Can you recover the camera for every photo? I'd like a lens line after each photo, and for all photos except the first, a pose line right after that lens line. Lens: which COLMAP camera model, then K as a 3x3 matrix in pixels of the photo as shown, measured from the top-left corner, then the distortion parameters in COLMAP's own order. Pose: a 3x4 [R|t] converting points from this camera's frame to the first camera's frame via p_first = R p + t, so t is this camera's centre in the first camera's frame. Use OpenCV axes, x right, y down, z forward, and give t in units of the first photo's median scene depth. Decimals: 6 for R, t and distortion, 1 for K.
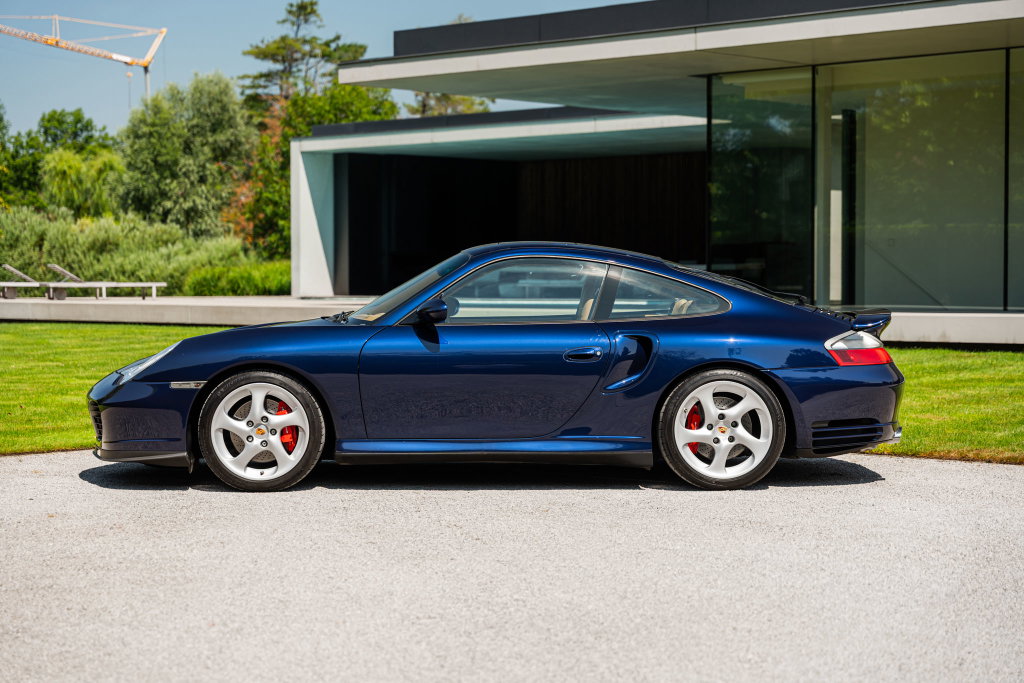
lens RADIAL K [[1945.4, 0, 515.2], [0, 1945.4, 339.5], [0, 0, 1]] dist [-0.016662, 0.000000]
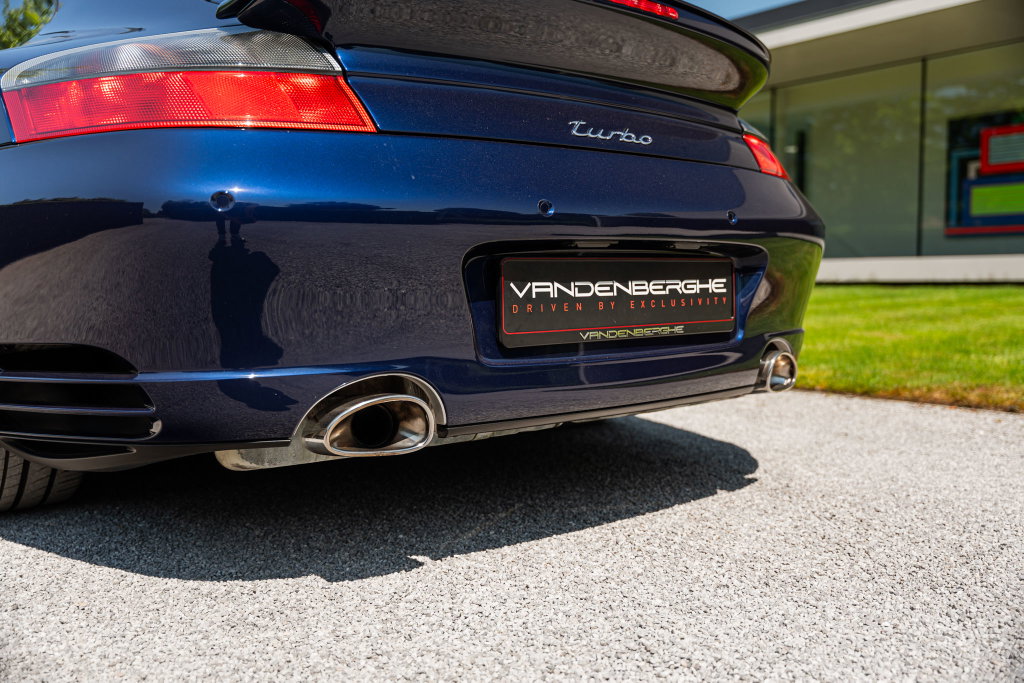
lens RADIAL K [[963.3, 0, 510.7], [0, 963.3, 340.1], [0, 0, 1]] dist [0.008052, 0.000000]
pose [[0.992366, 0.012603, -0.122679, 0.133865], [-0.008365, 0.999352, 0.034998, 0.033943], [0.123041, -0.033705, 0.991829, 0.697217]]
